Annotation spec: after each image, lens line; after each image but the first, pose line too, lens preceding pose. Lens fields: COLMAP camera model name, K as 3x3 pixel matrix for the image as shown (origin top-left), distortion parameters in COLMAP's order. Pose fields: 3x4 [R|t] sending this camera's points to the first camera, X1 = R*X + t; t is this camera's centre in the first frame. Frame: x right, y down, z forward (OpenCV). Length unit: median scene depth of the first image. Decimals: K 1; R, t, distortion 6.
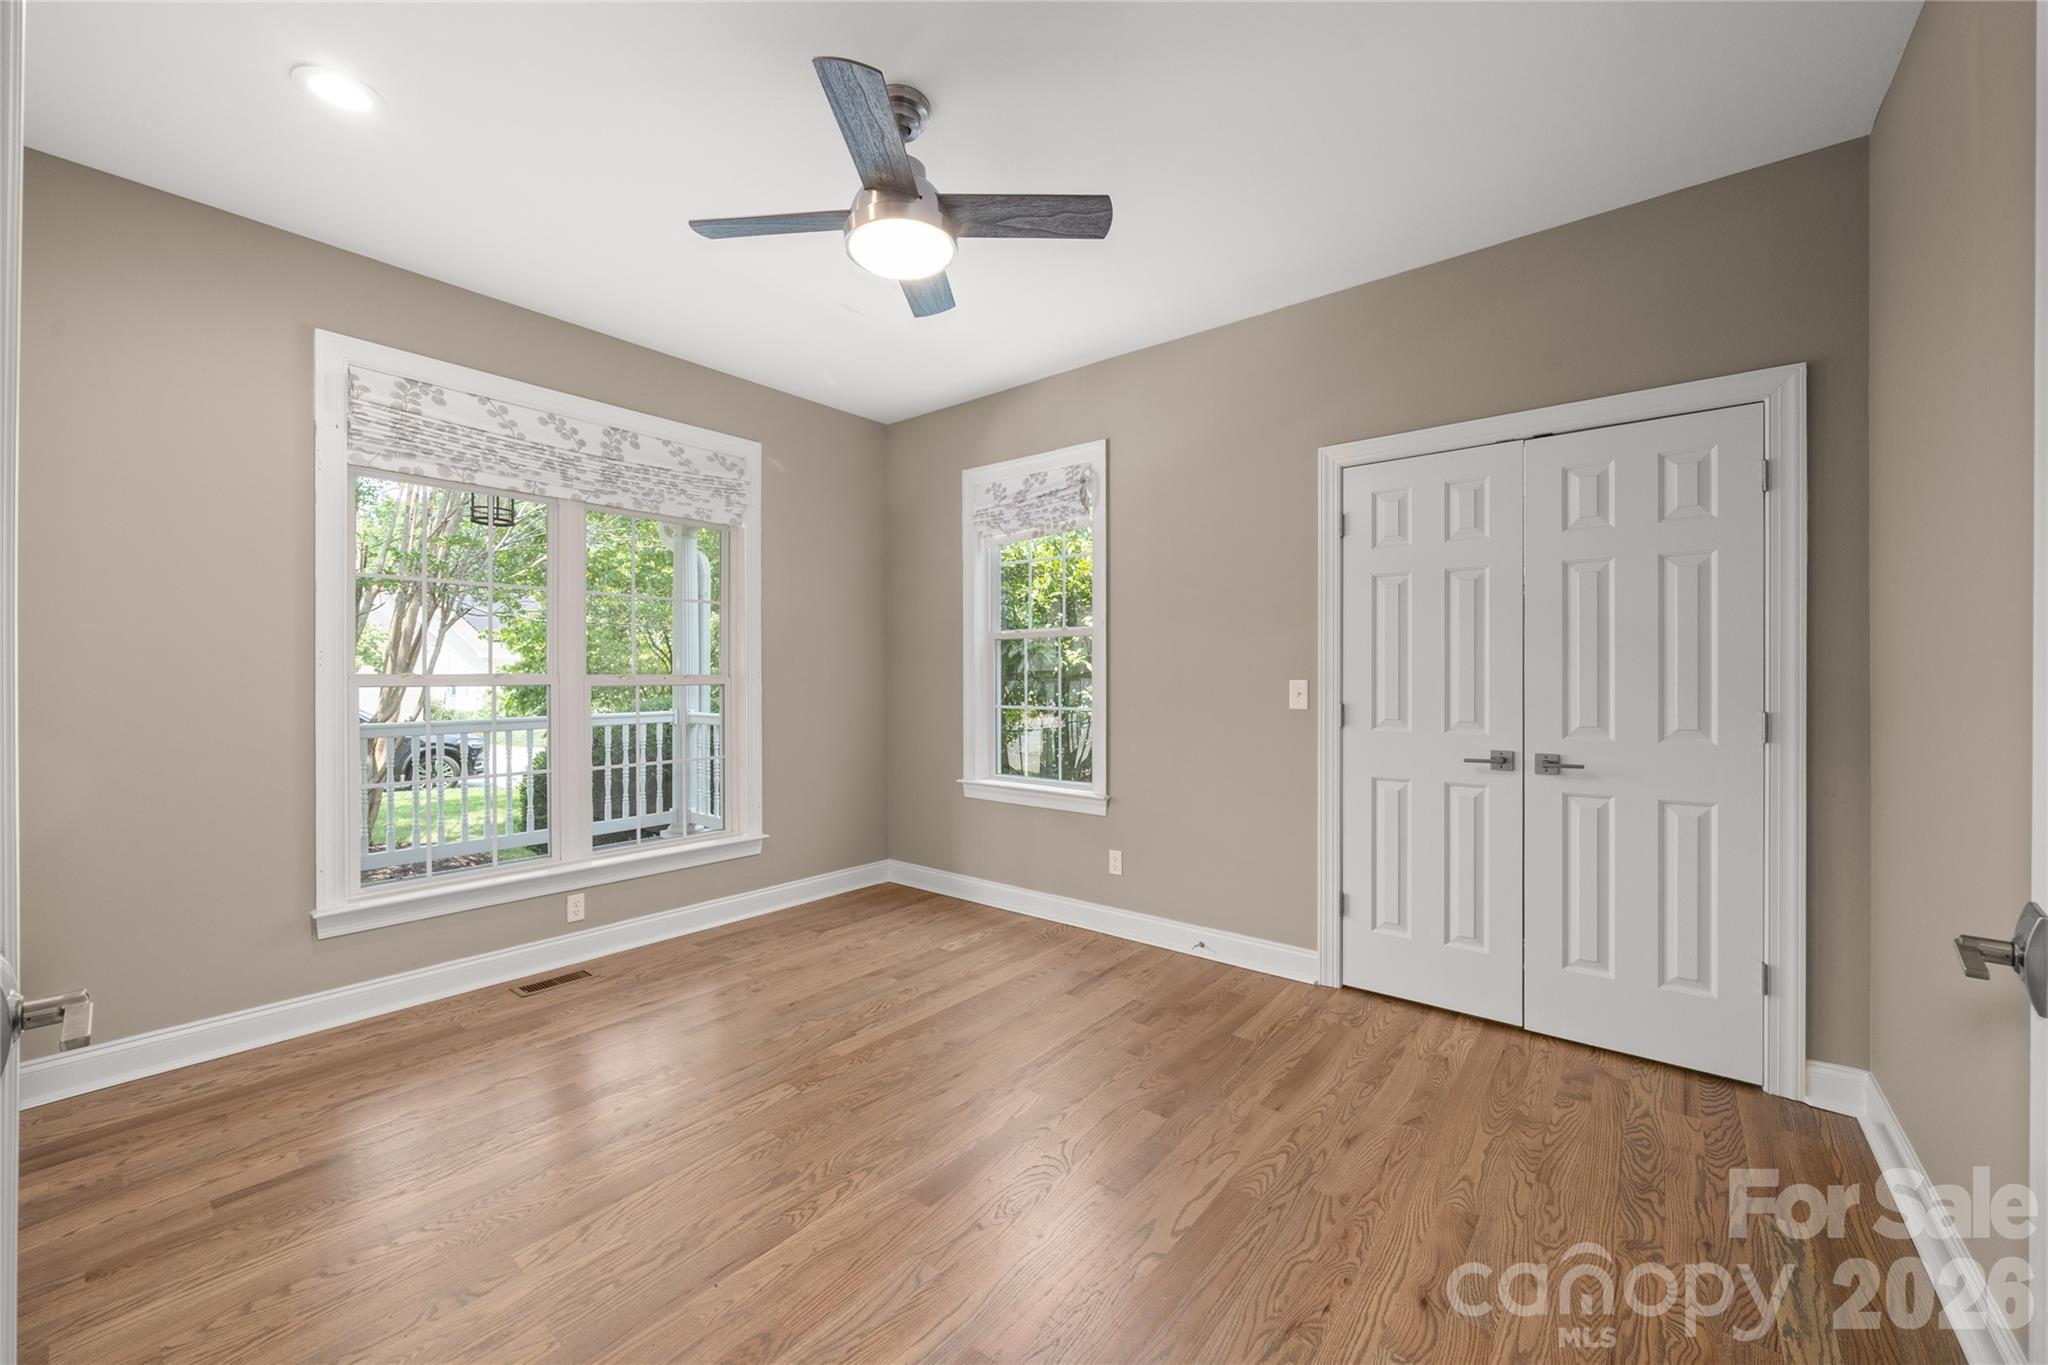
lens RADIAL K [[794.0, 0, 1007.8], [0, 794.0, 677.7], [0, 0, 1]] dist [0.013950, 0.000156]
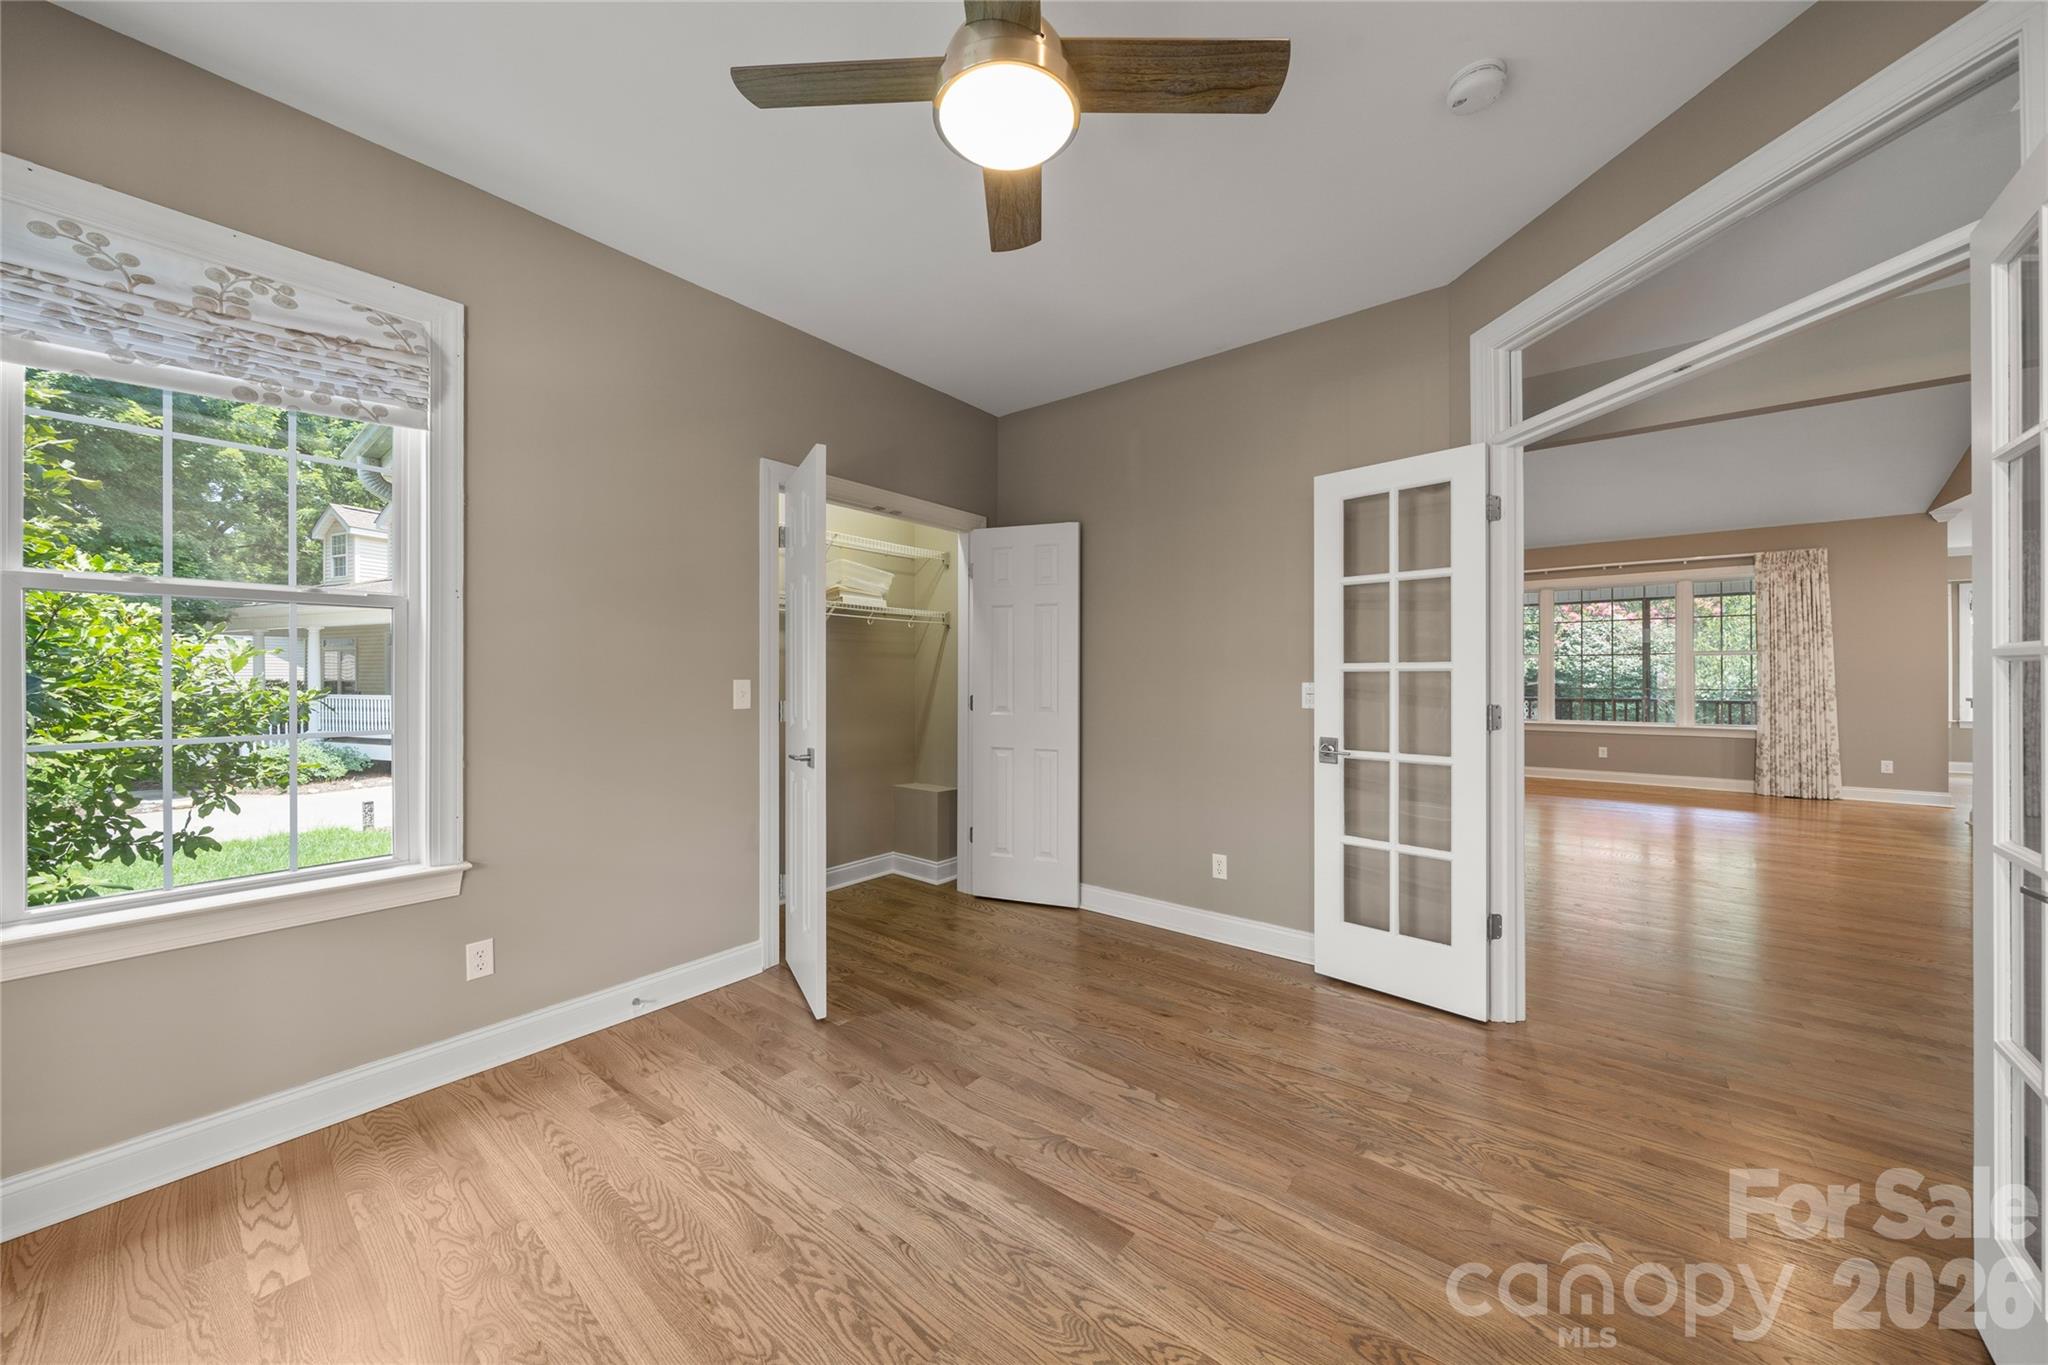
lens RADIAL K [[712.9, 0, 1027.2], [0, 712.9, 679.5], [0, 0, 1]] dist [-0.008118, 0.000801]
pose [[-0.020001, -0.005003, 0.999787, -0.542190], [0.003034, 0.999983, 0.005064, -0.001103], [-0.999795, 0.003135, -0.019985, 0.661370]]
